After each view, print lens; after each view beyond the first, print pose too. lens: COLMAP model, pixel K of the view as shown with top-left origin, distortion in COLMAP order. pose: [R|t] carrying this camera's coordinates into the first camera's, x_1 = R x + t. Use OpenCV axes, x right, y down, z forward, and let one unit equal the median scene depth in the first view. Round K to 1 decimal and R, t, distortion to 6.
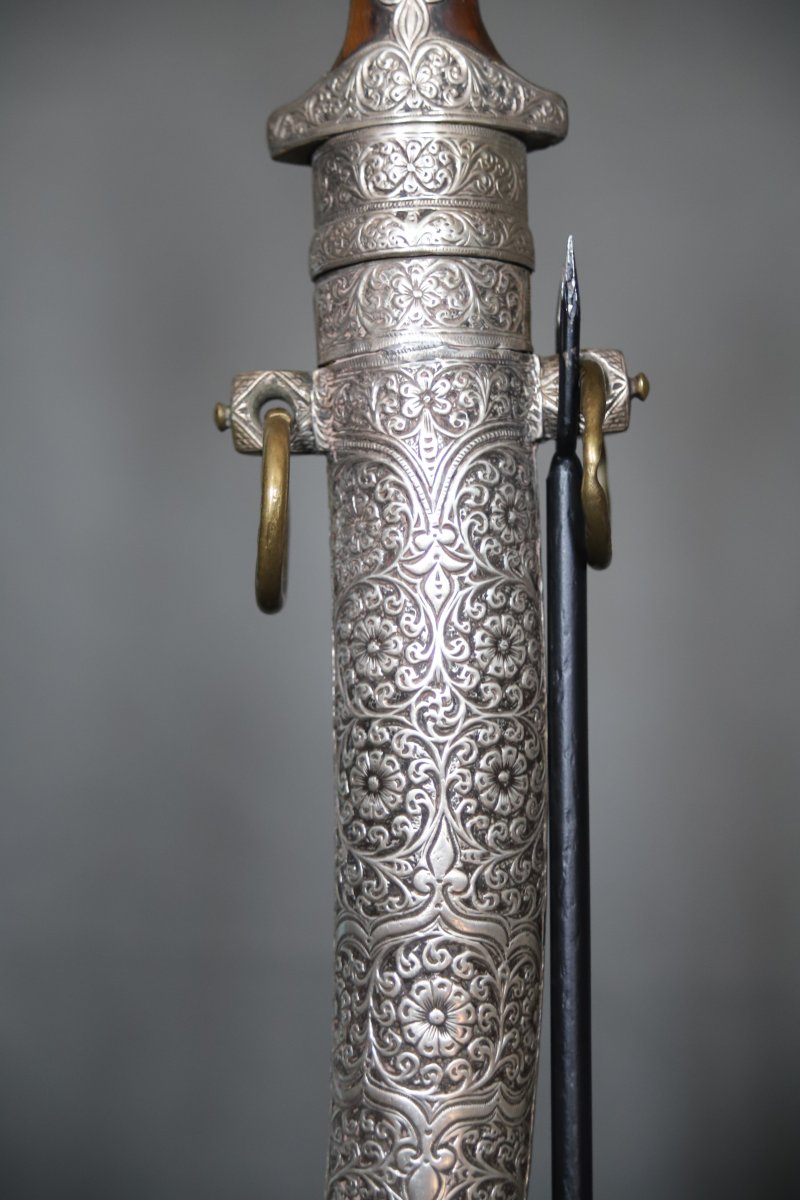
lens RADIAL K [[2485.2, 0, 398.8], [0, 2485.2, 587.2], [0, 0, 1]] dist [0.157732, 0.000000]
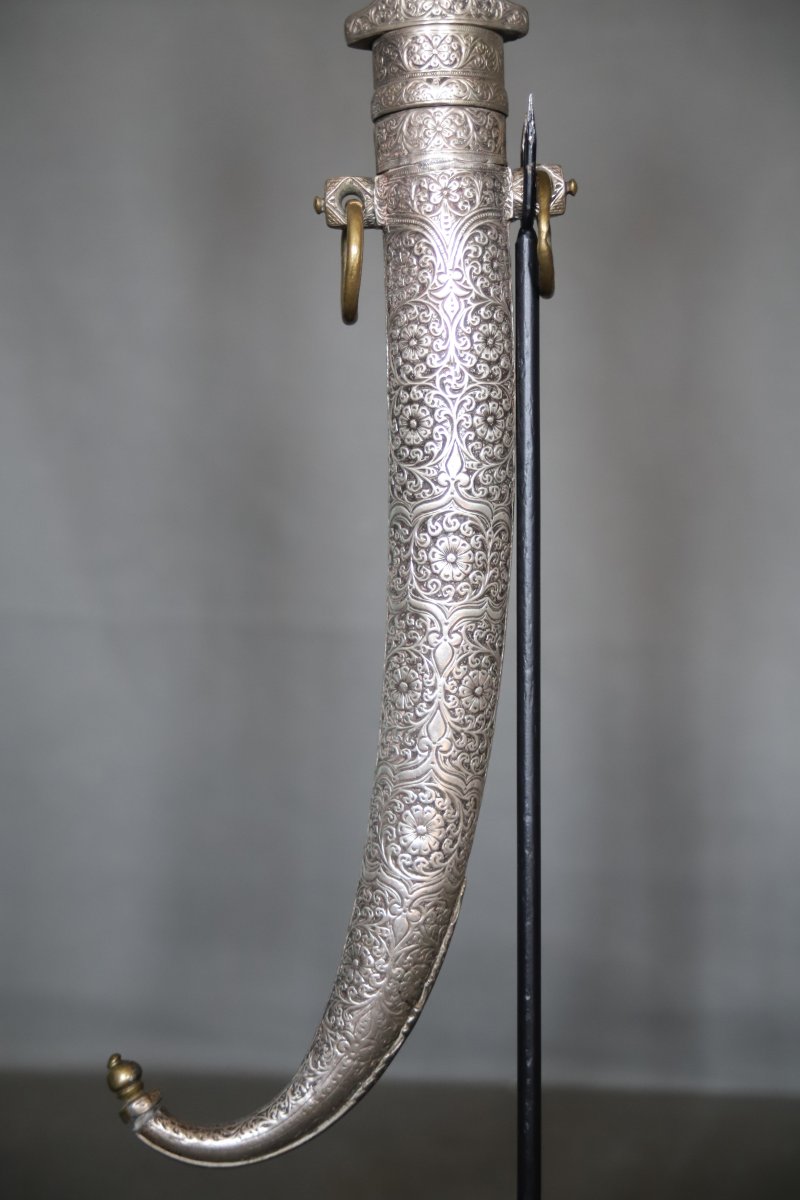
lens RADIAL K [[2395.1, 0, 407.1], [0, 2395.1, 623.4], [0, 0, 1]] dist [0.124915, 0.000000]
pose [[0.999338, -0.002289, 0.036319, -0.072674], [-0.000061, 0.997913, 0.064571, 0.107414], [-0.036391, -0.064531, 0.997252, -0.621077]]
